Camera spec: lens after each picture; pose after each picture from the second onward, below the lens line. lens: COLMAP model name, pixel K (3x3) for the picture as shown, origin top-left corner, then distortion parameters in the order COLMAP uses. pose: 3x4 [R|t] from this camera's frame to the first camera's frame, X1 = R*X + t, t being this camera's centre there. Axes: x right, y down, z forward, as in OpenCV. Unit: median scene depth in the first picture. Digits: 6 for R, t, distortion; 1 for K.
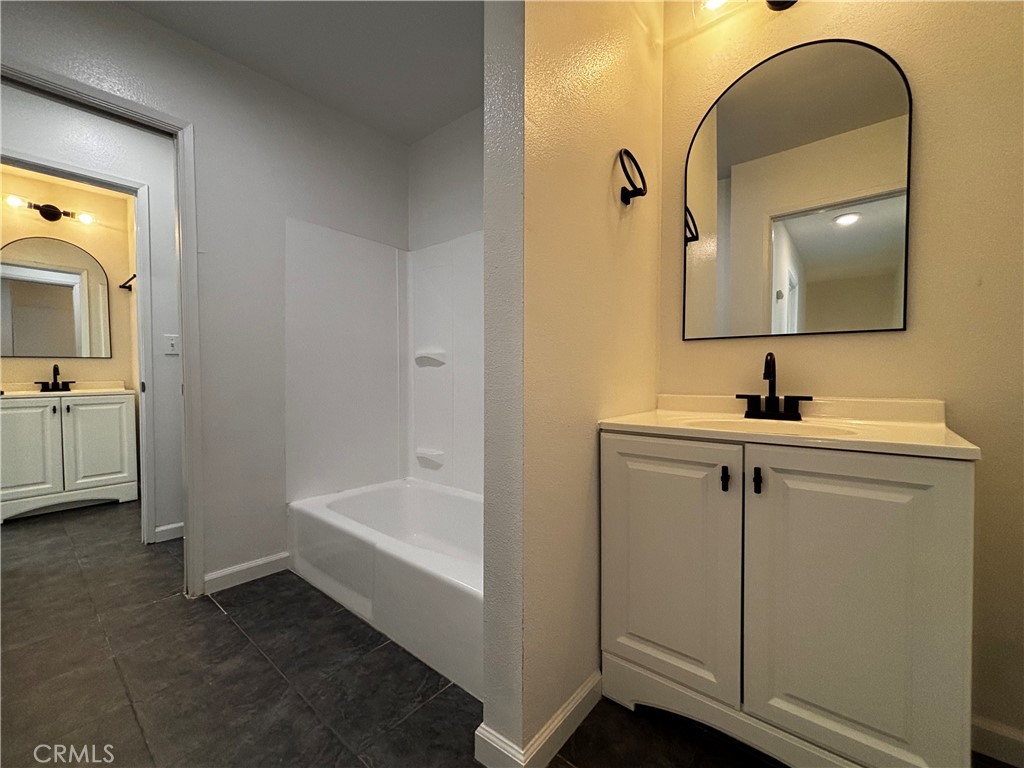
lens RADIAL K [[414.9, 0, 512.3], [0, 414.9, 386.2], [0, 0, 1]] dist [0.001428, -0.000949]
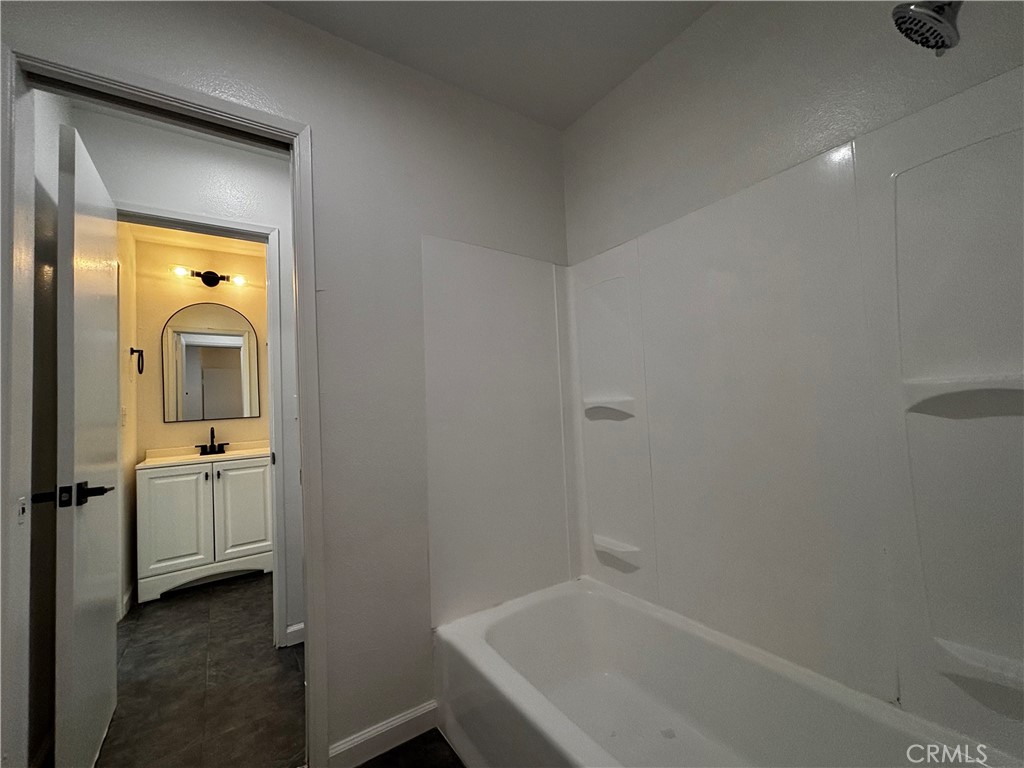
lens RADIAL K [[414.9, 0, 512.3], [0, 414.9, 386.2], [0, 0, 1]] dist [0.001428, -0.000949]
pose [[0.962705, -0.057182, -0.264442, -0.164689], [0.039679, 0.996682, -0.071070, -0.060711], [0.267629, 0.057926, 0.961779, 0.272060]]
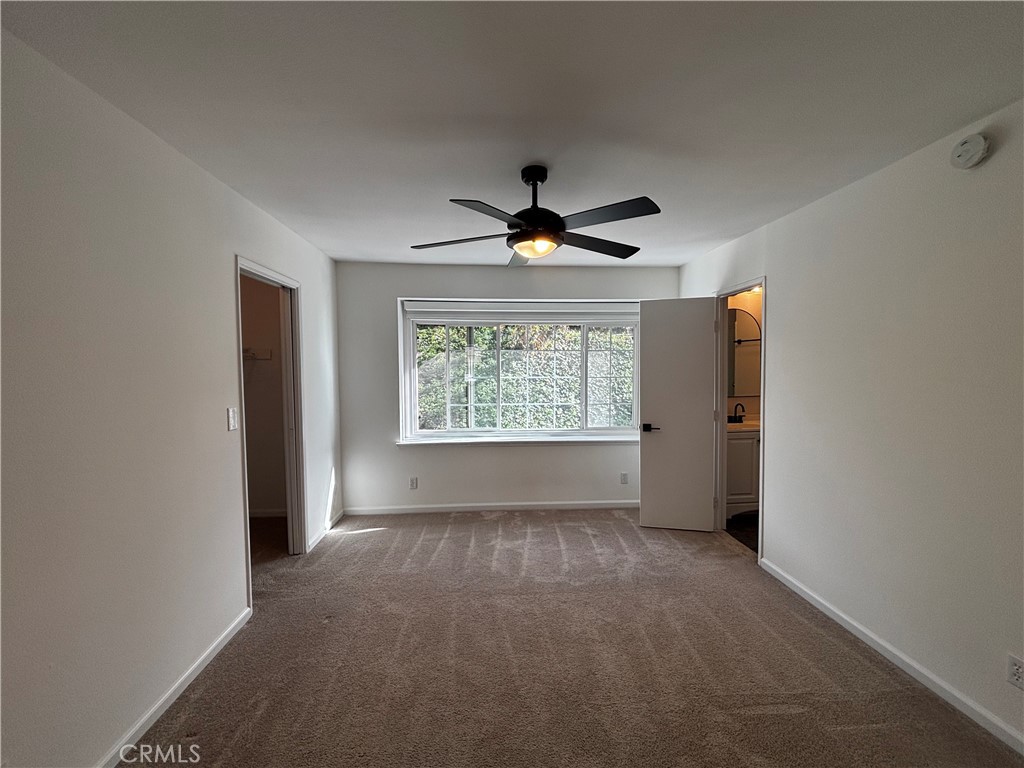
lens RADIAL K [[420.5, 0, 512.0], [0, 420.5, 384.0], [0, 0, 1]] dist [-0.000822, 0.000072]
pose [[0.692735, 0.028084, -0.720645, -0.747808], [-0.015552, 0.999591, 0.024004, -0.161035], [0.721024, -0.005421, 0.692889, -0.556763]]
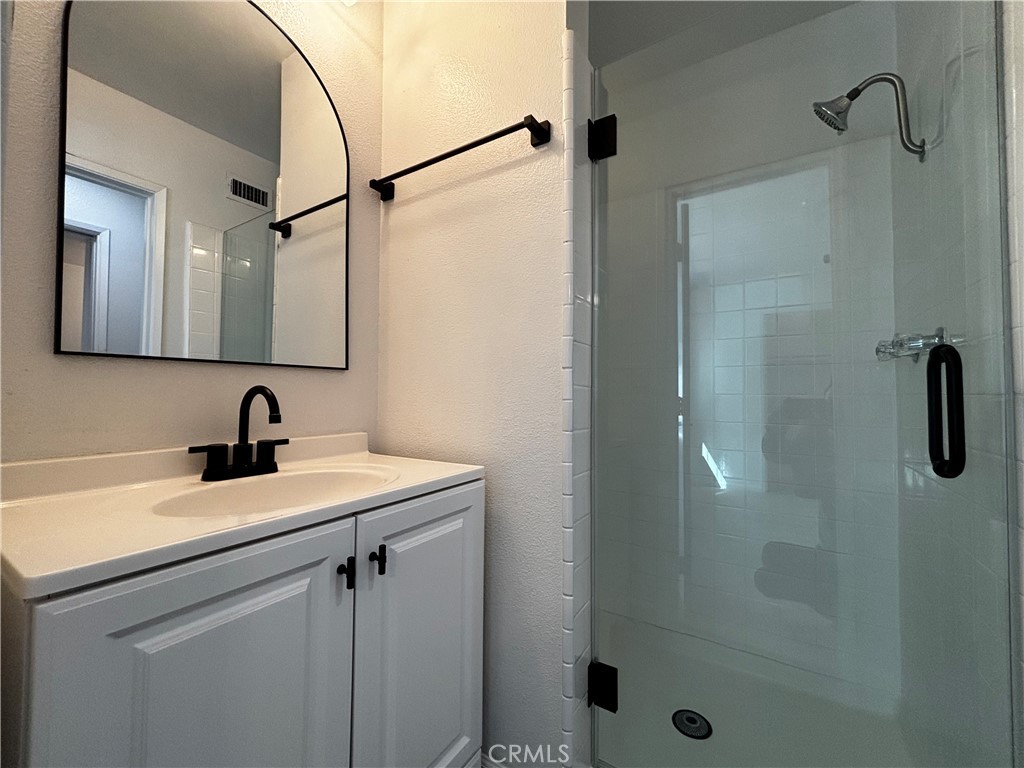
lens RADIAL K [[414.9, 0, 512.3], [0, 414.9, 386.2], [0, 0, 1]] dist [0.001428, -0.000949]
pose [[0.991798, 0.012915, 0.127161, -1.133902], [-0.004815, 0.997951, -0.063794, -0.040274], [-0.127724, 0.062659, 0.989828, 0.808251]]
